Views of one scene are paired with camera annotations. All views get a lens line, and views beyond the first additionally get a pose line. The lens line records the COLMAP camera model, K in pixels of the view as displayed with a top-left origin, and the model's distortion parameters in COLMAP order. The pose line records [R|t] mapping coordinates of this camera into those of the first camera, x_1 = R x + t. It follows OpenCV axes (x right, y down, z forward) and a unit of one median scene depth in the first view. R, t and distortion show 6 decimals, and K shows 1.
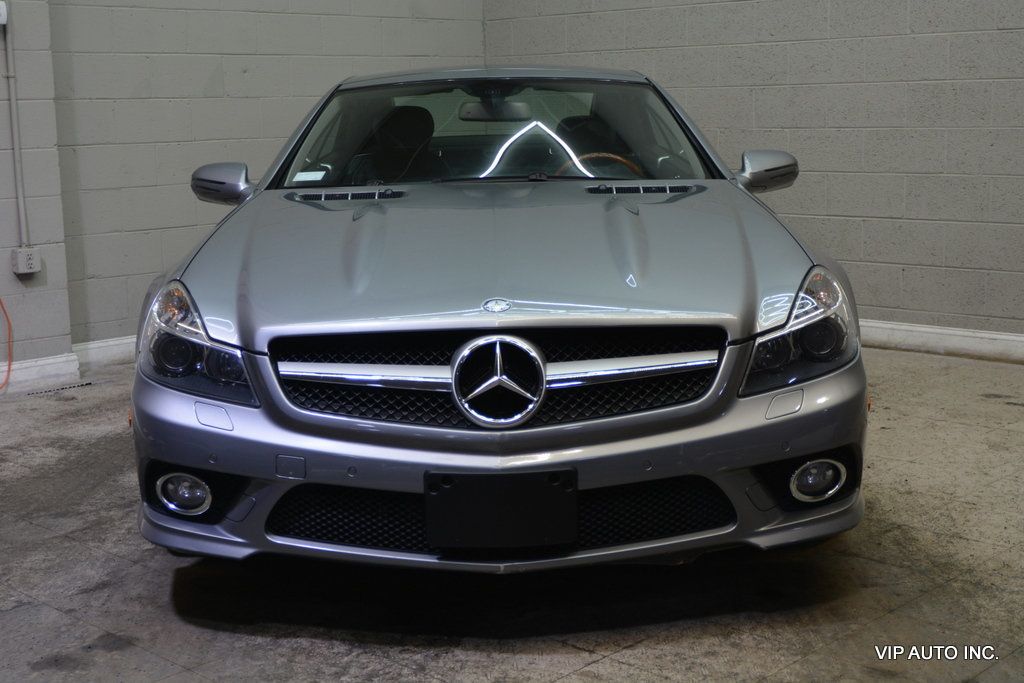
lens RADIAL K [[1425.2, 0, 534.3], [0, 1425.2, 335.4], [0, 0, 1]] dist [-0.007456, 0.000000]
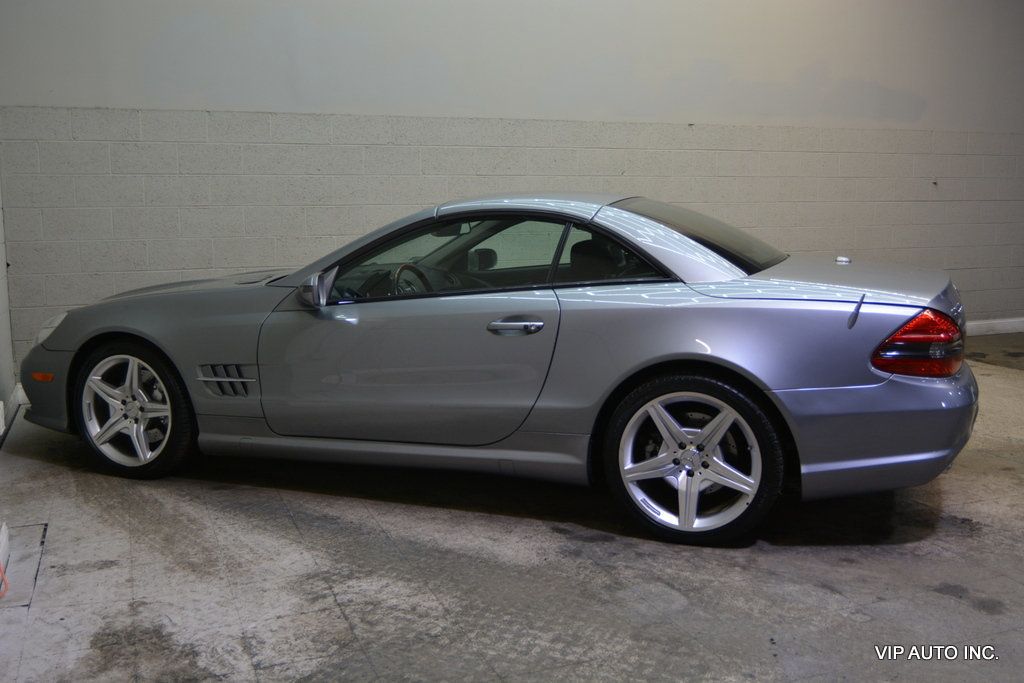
lens RADIAL K [[944.1, 0, 510.8], [0, 944.1, 348.4], [0, 0, 1]] dist [-0.022886, 0.000000]
pose [[0.414882, -0.127009, 0.900967, -0.889205], [0.139874, 0.987342, 0.074776, -0.114535], [-0.899060, 0.094999, 0.427396, 0.642997]]
